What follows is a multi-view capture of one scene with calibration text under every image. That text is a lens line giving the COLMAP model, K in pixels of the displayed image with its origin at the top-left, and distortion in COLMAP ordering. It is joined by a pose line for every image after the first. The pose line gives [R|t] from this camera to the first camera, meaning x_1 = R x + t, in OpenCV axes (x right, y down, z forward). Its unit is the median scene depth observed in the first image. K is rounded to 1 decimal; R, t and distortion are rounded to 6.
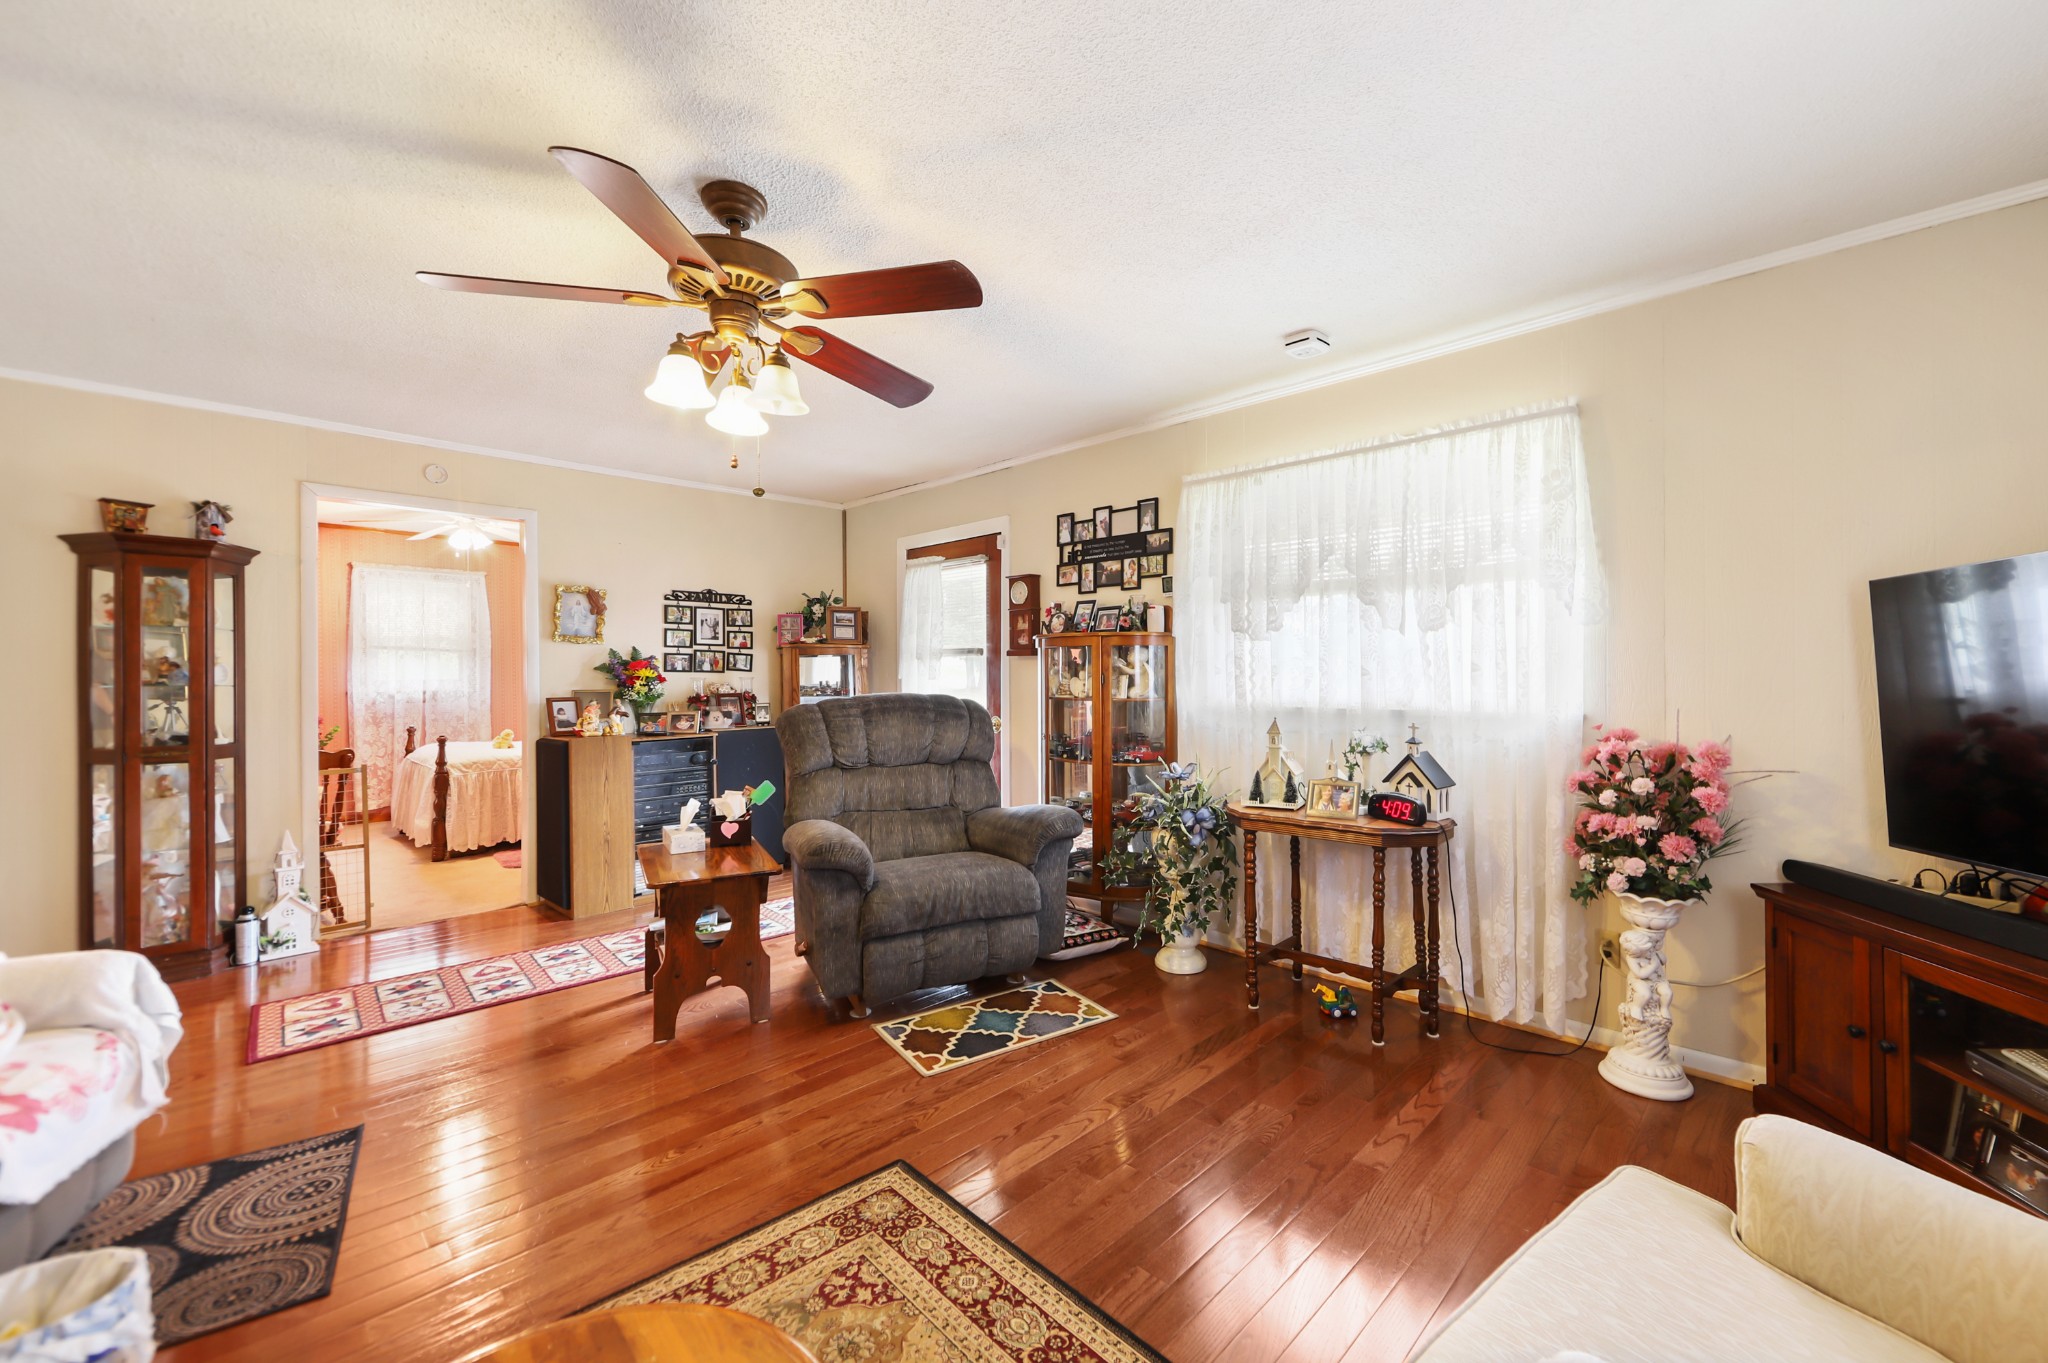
lens RADIAL K [[815.7, 0, 1067.3], [0, 815.7, 674.4], [0, 0, 1]] dist [0.000453, -0.000027]
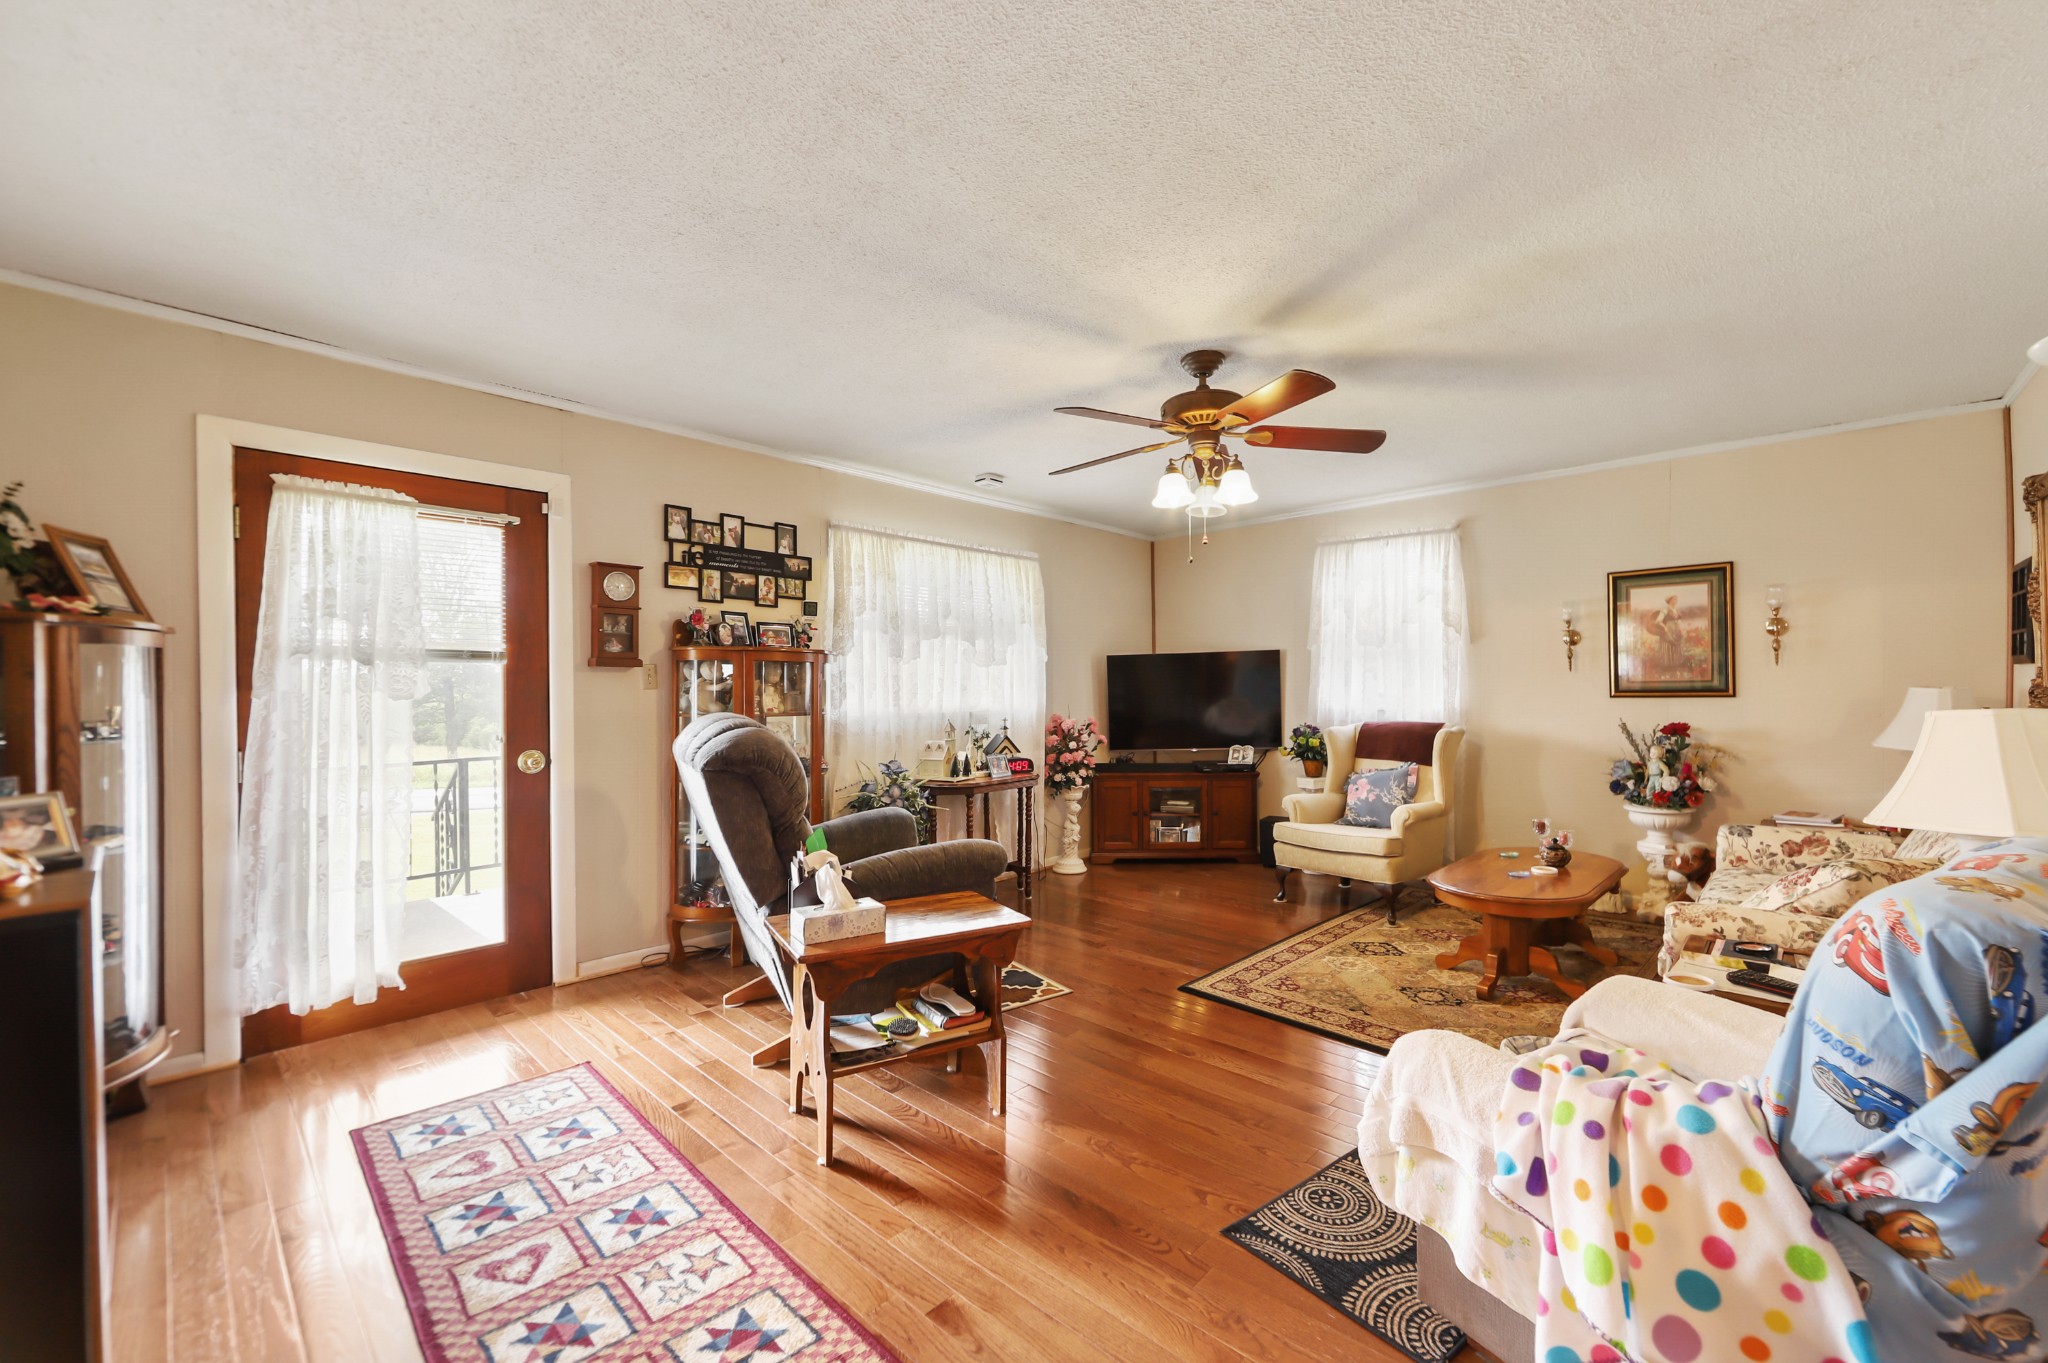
lens RADIAL K [[815.7, 0, 1067.3], [0, 815.7, 674.4], [0, 0, 1]] dist [0.000453, -0.000027]
pose [[-0.028671, 0.024101, 0.999298, -0.954269], [0.011606, 0.999650, -0.023777, 0.008907], [-0.999522, 0.010916, -0.028941, 0.662959]]
